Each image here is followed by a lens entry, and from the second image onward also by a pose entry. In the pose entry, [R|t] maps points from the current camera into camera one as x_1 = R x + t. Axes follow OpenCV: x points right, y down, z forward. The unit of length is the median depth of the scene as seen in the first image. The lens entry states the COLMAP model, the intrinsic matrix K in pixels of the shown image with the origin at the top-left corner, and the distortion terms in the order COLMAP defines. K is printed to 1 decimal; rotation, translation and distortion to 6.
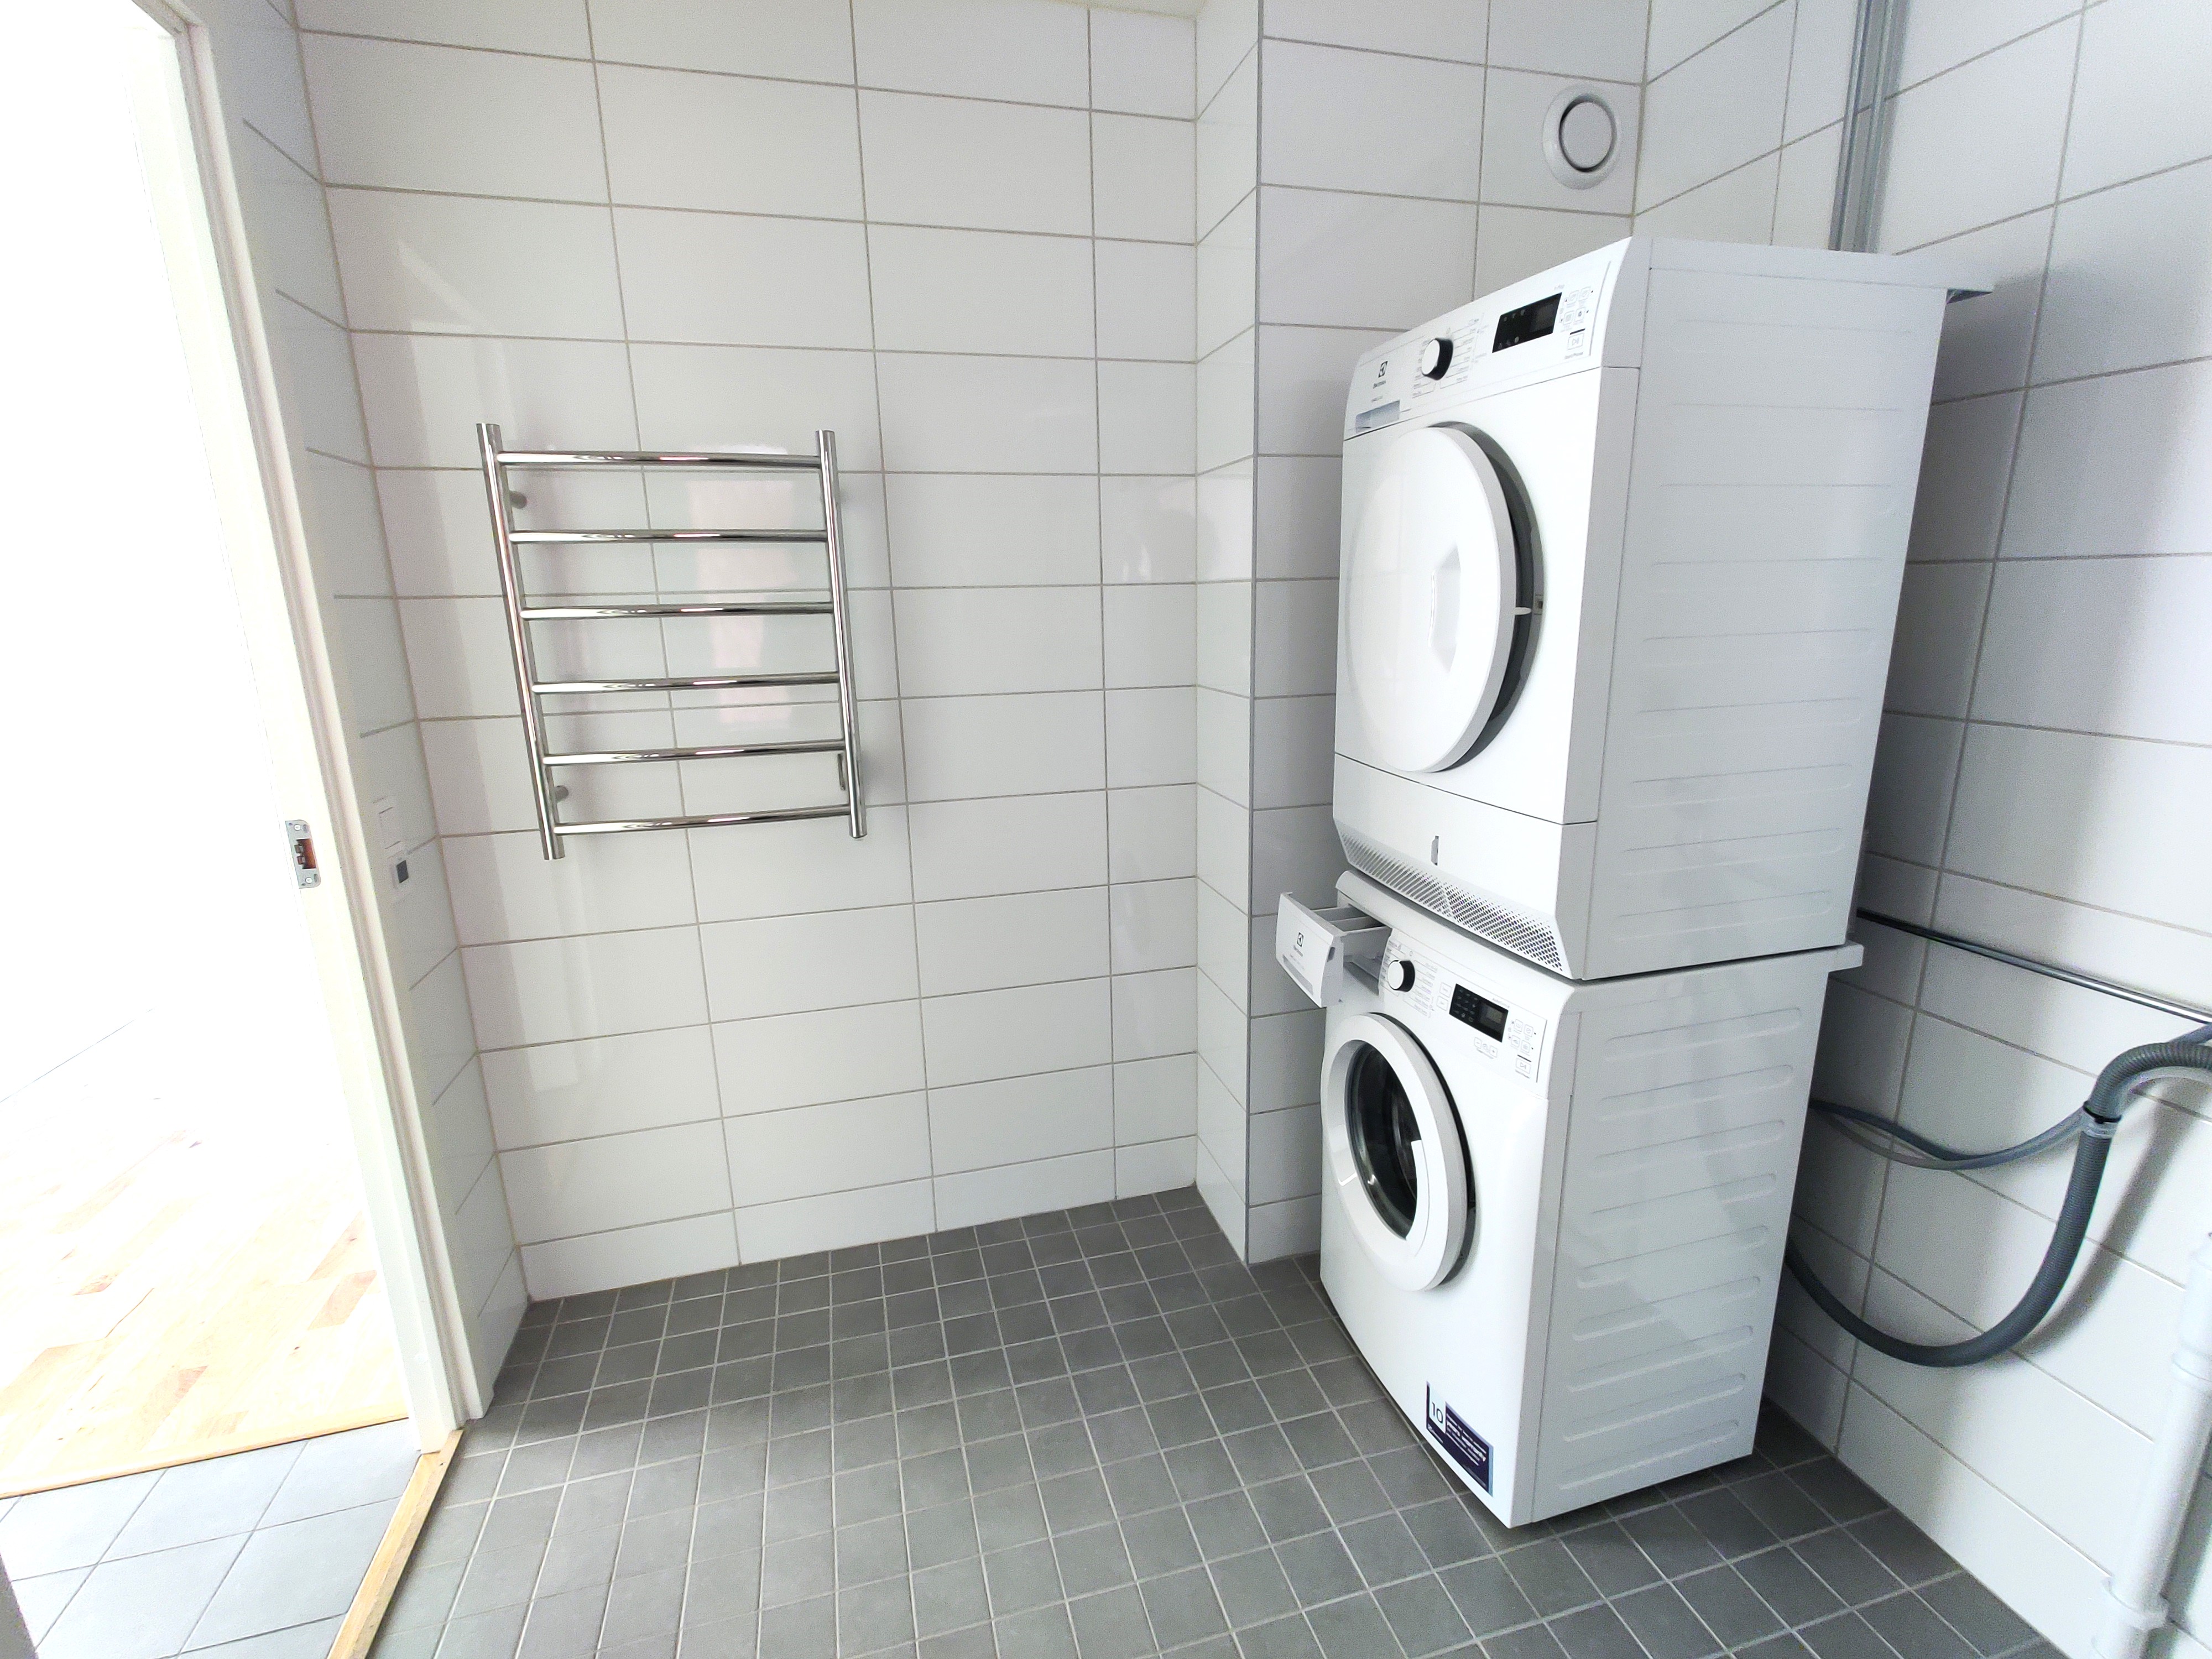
lens RADIAL K [[1036.1, 0, 1115.1], [0, 1036.1, 849.0], [0, 0, 1]] dist [0.003463, -0.000185]
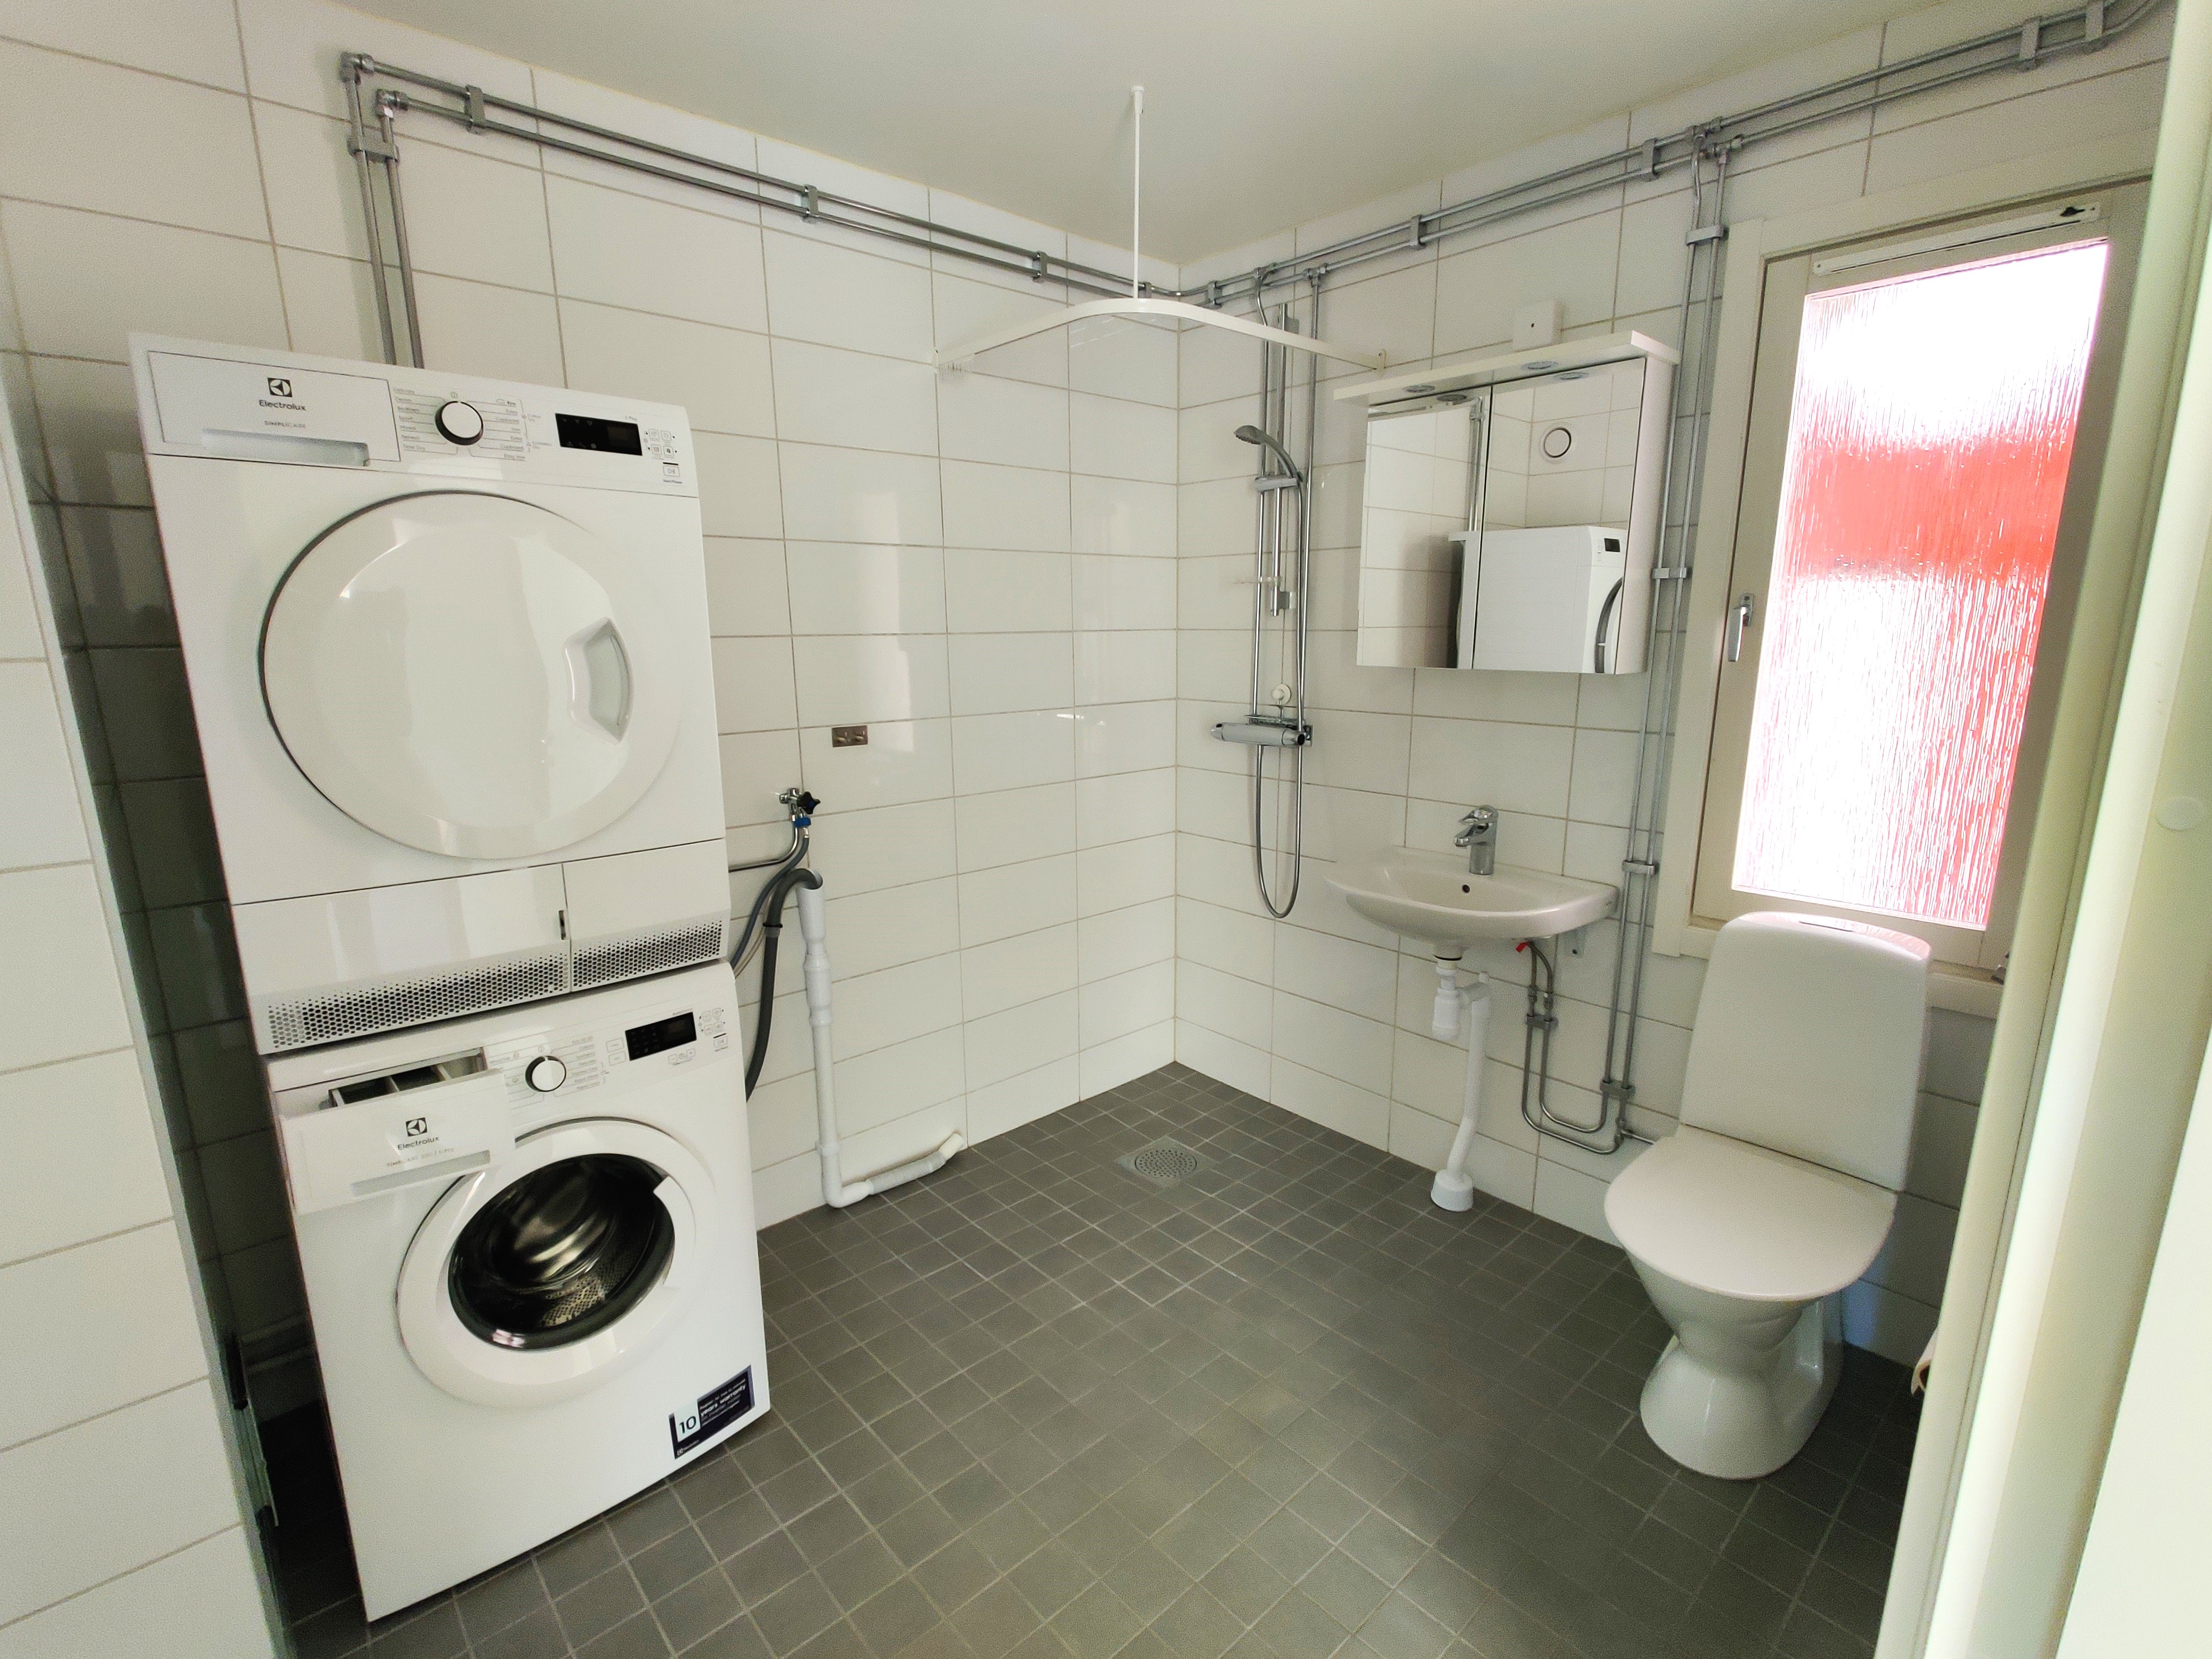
lens RADIAL K [[1036.1, 0, 1115.1], [0, 1036.1, 849.0], [0, 0, 1]] dist [0.003463, -0.000185]
pose [[-0.446311, -0.170824, 0.878422, -0.820011], [0.226499, 0.928085, 0.295562, -0.250675], [-0.865739, 0.330874, -0.375523, 0.939506]]
